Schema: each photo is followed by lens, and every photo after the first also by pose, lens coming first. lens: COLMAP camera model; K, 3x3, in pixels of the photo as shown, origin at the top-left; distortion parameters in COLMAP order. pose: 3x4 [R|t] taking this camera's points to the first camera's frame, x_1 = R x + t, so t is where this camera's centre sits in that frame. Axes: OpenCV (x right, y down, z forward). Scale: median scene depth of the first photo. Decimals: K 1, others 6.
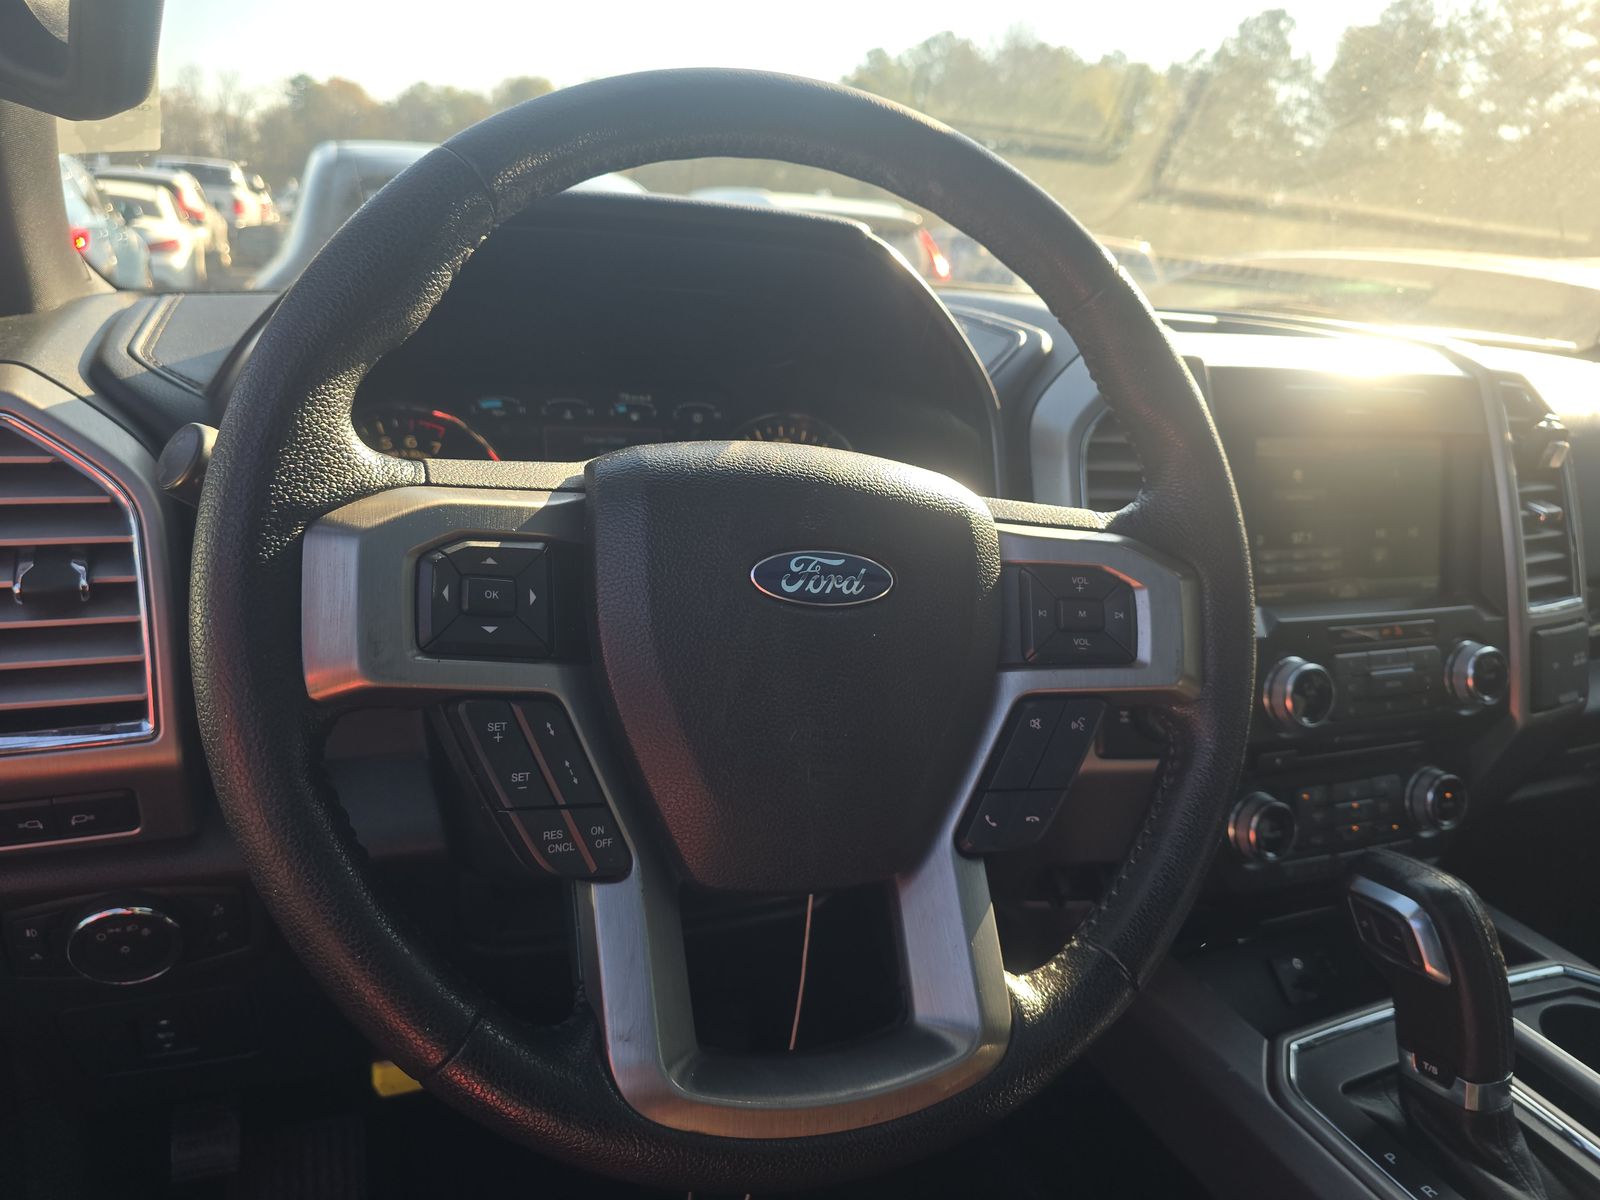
lens RADIAL K [[1102.9, 0, 806.6], [0, 1102.9, 584.8], [0, 0, 1]] dist [0.056493, -0.060408]
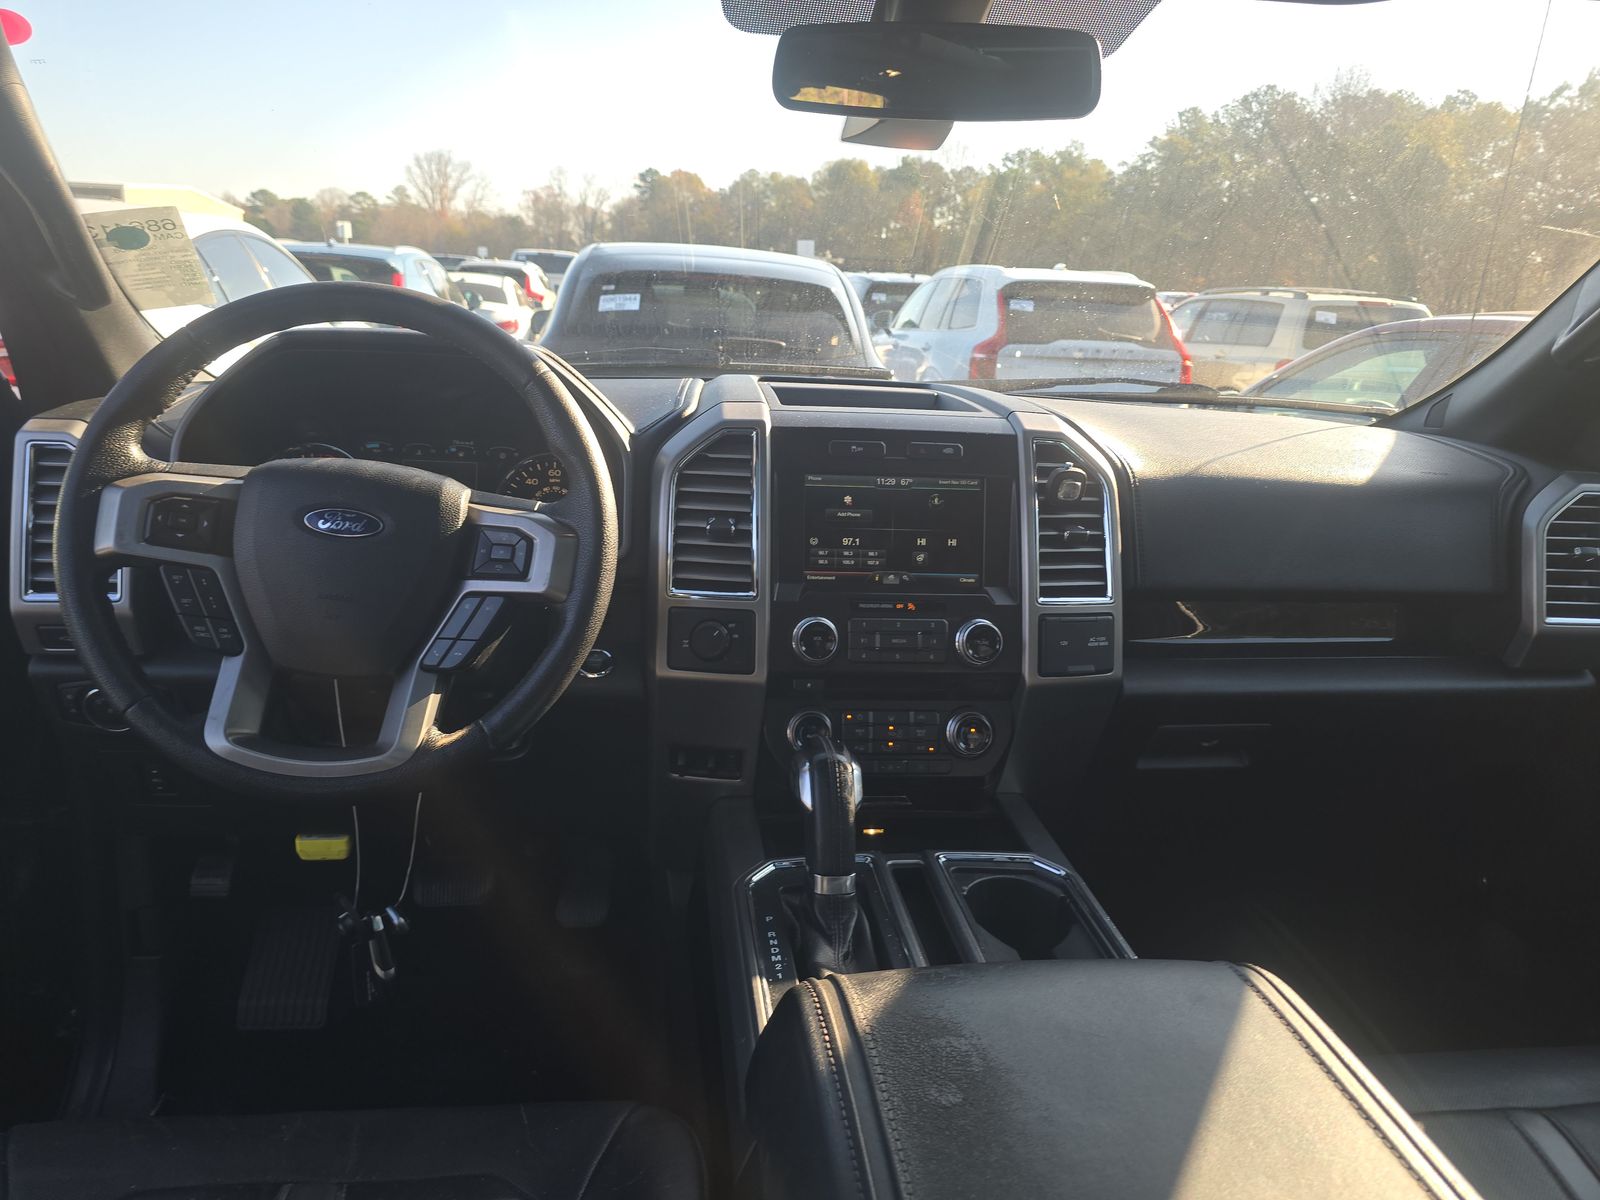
lens RADIAL K [[1102.9, 0, 806.6], [0, 1102.9, 584.8], [0, 0, 1]] dist [0.056493, -0.060408]
pose [[0.963728, 0.041631, -0.263621, 0.137010], [-0.055818, 0.997355, -0.046556, 0.015443], [0.260986, 0.059582, 0.963502, -0.076218]]
